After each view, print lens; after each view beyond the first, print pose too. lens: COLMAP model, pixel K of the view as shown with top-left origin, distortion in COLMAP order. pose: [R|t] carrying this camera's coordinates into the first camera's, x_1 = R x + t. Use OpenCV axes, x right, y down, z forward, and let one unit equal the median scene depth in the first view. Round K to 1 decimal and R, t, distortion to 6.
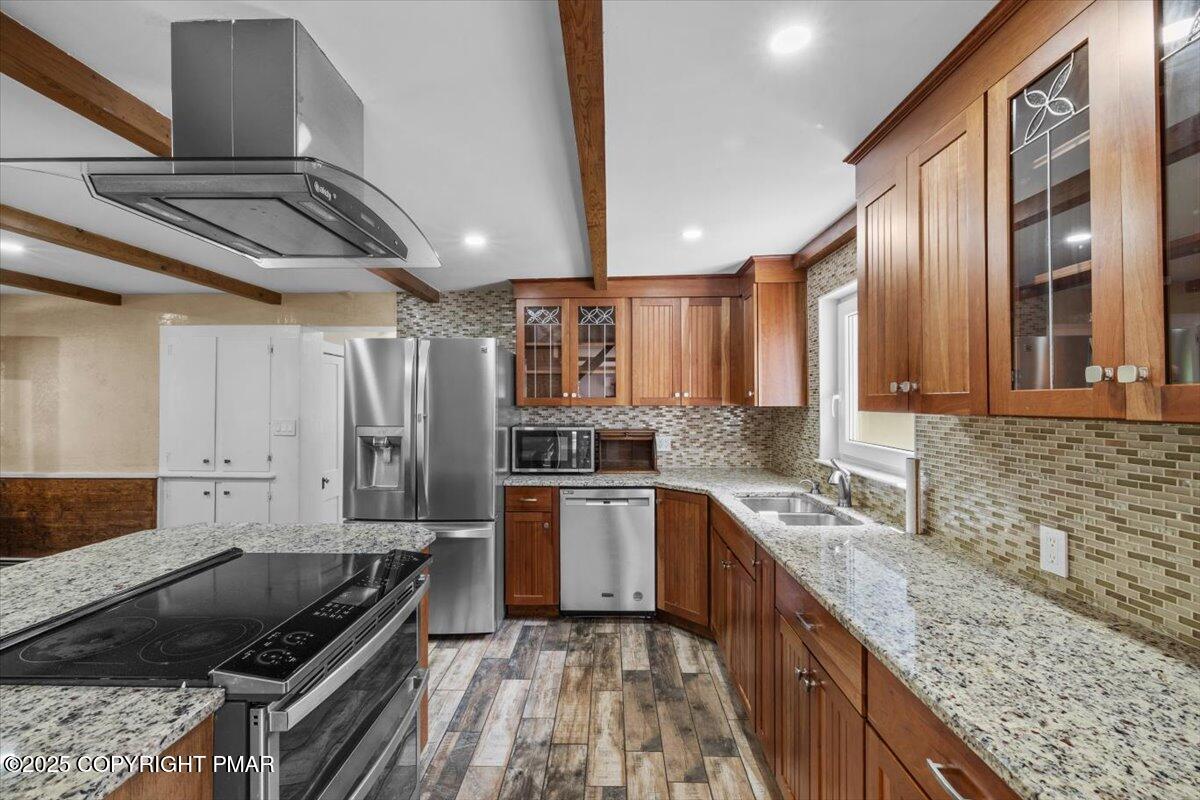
lens RADIAL K [[503.4, 0, 601.5], [0, 503.4, 396.7], [0, 0, 1]] dist [-0.001359, -0.000136]
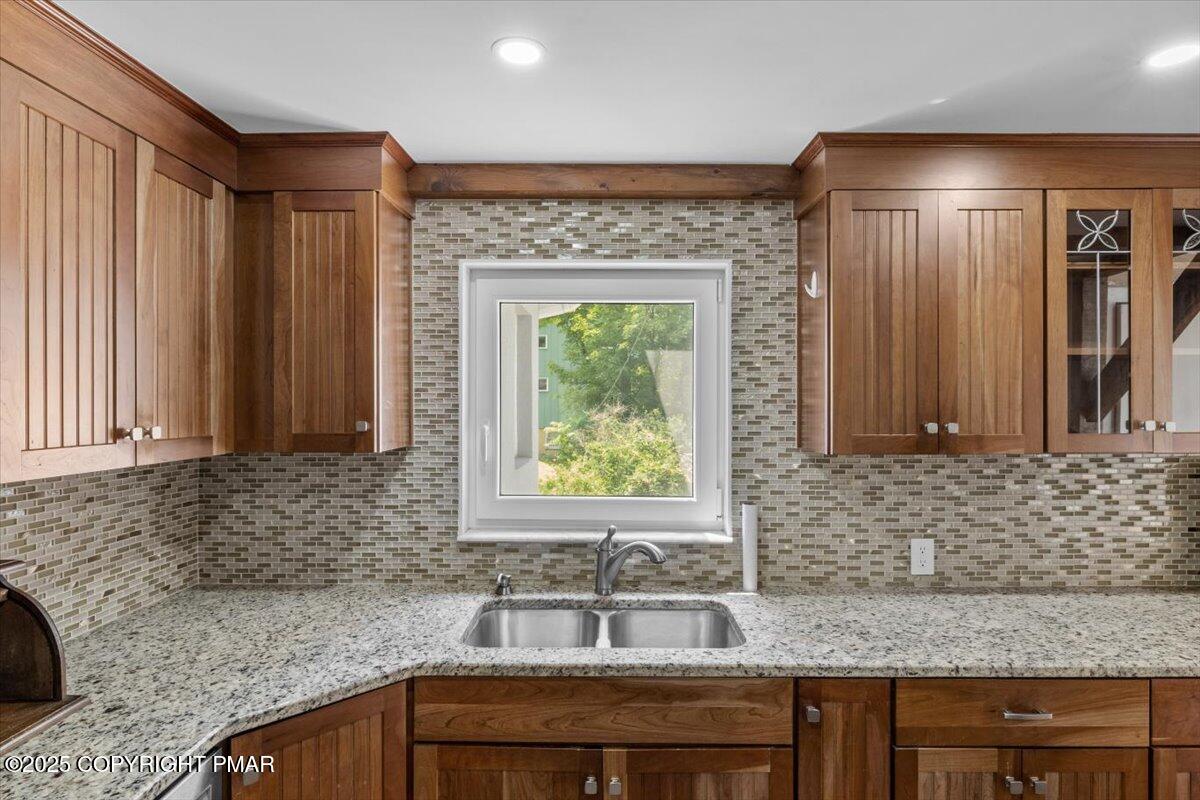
lens RADIAL K [[645.5, 0, 605.8], [0, 645.5, 404.6], [0, 0, 1]] dist [0.002906, 0.000711]
pose [[-0.019351, -0.000344, 0.999813, -0.752022], [-0.007938, 0.999968, 0.000190, -0.070473], [-0.999781, -0.007933, -0.019353, 1.988736]]
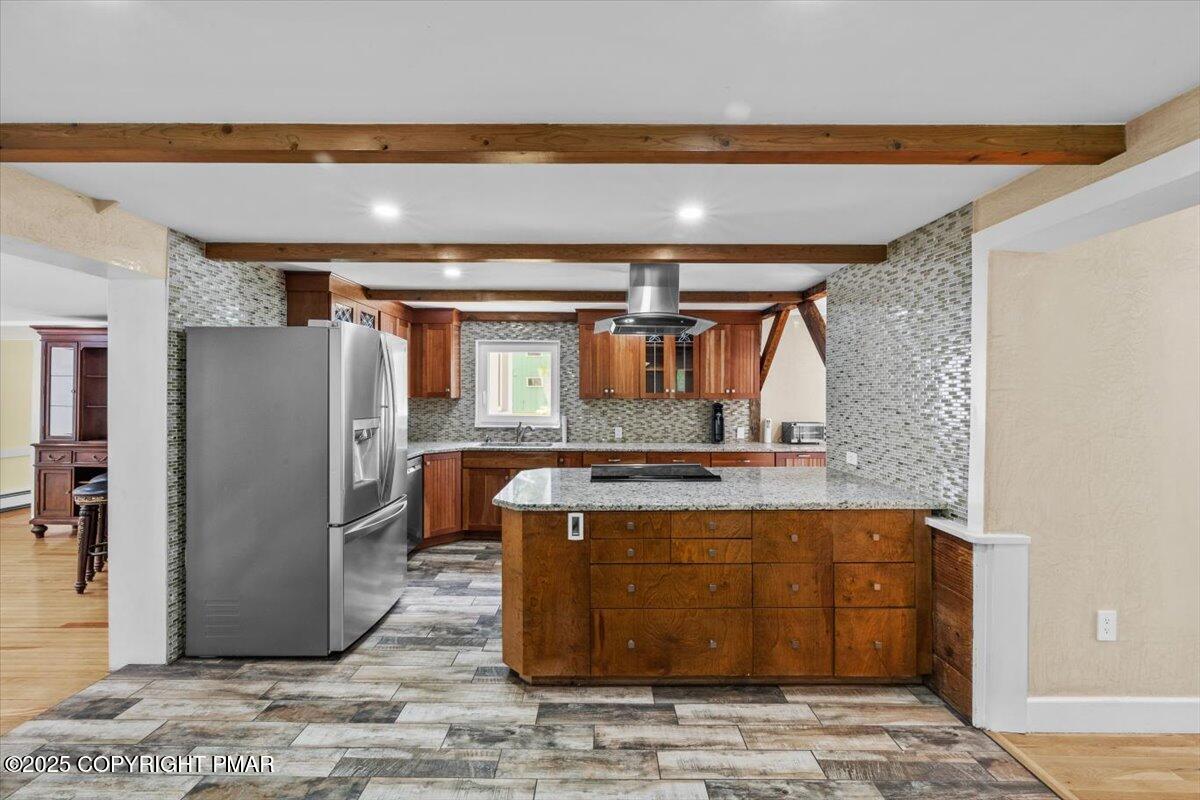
lens RADIAL K [[503.4, 0, 594.6], [0, 503.4, 398.0], [0, 0, 1]] dist [-0.001359, -0.000136]
pose [[-0.020548, -0.003861, 0.999781, -3.416610], [-0.011946, 0.999922, 0.003616, 0.020033], [-0.999717, -0.011869, -0.020593, 1.398664]]
